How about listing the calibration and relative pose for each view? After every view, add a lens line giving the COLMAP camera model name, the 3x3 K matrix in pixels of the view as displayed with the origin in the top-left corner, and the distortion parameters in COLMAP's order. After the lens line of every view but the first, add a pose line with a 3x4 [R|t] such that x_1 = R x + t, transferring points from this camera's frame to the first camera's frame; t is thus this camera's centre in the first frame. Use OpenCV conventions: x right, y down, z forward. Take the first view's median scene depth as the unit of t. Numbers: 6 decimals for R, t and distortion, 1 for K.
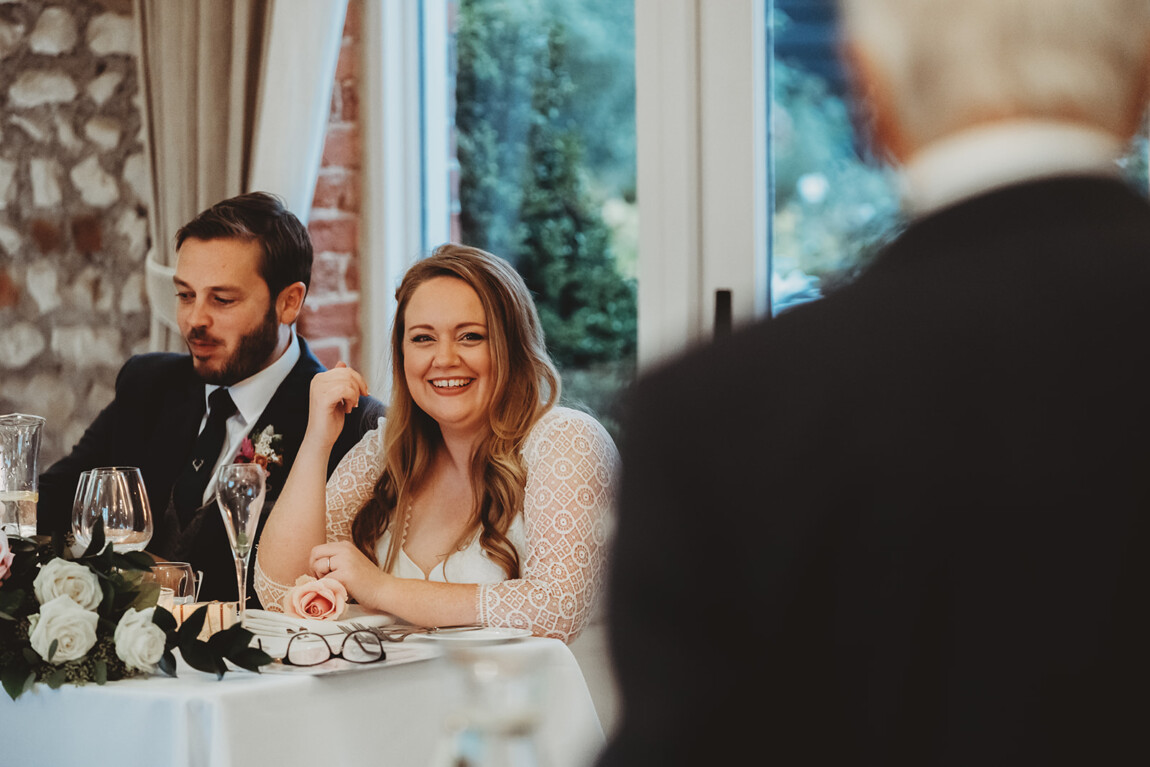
lens RADIAL K [[5500.8, 0, 575.4], [0, 5500.8, 384.0], [0, 0, 1]] dist [-0.313035, 0.000000]
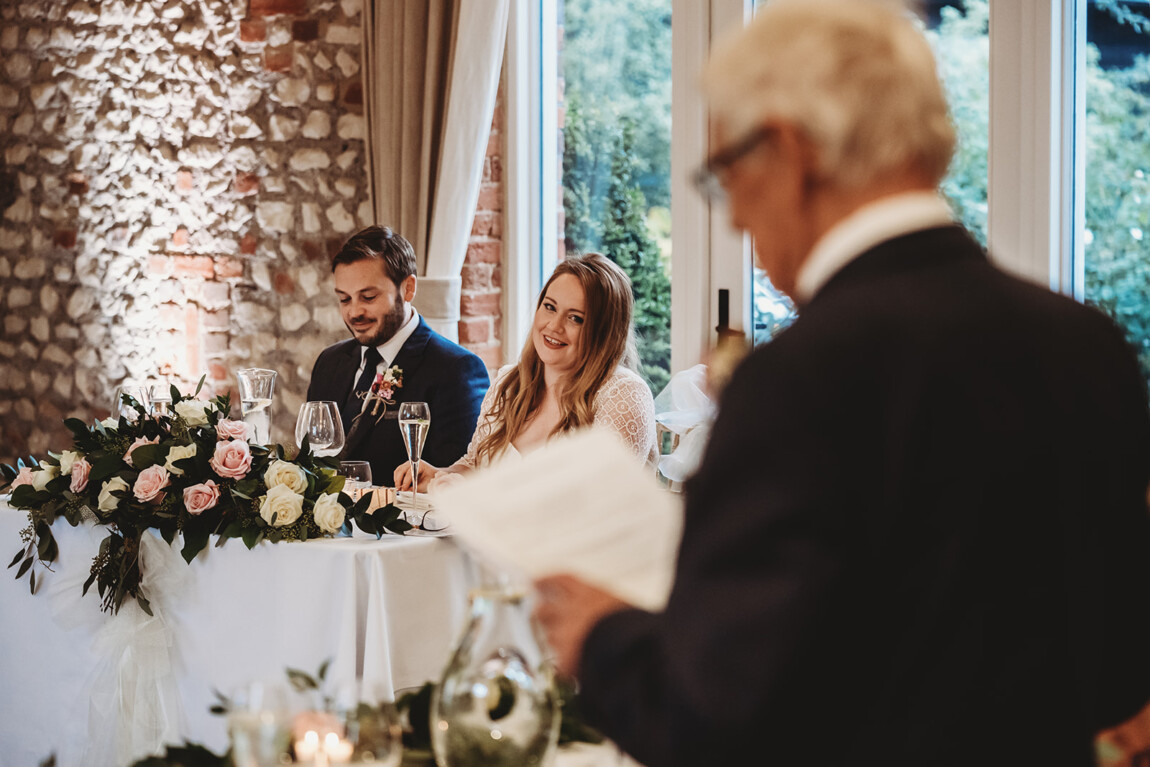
lens RADIAL K [[2936.1, 0, 573.8], [0, 2936.1, 382.2], [0, 0, 1]] dist [-0.152118, 0.000000]
pose [[0.998199, 0.012858, -0.058591, 0.033101], [-0.011407, 0.999622, 0.025029, -0.010673], [0.058890, -0.024316, 0.997968, 0.136664]]
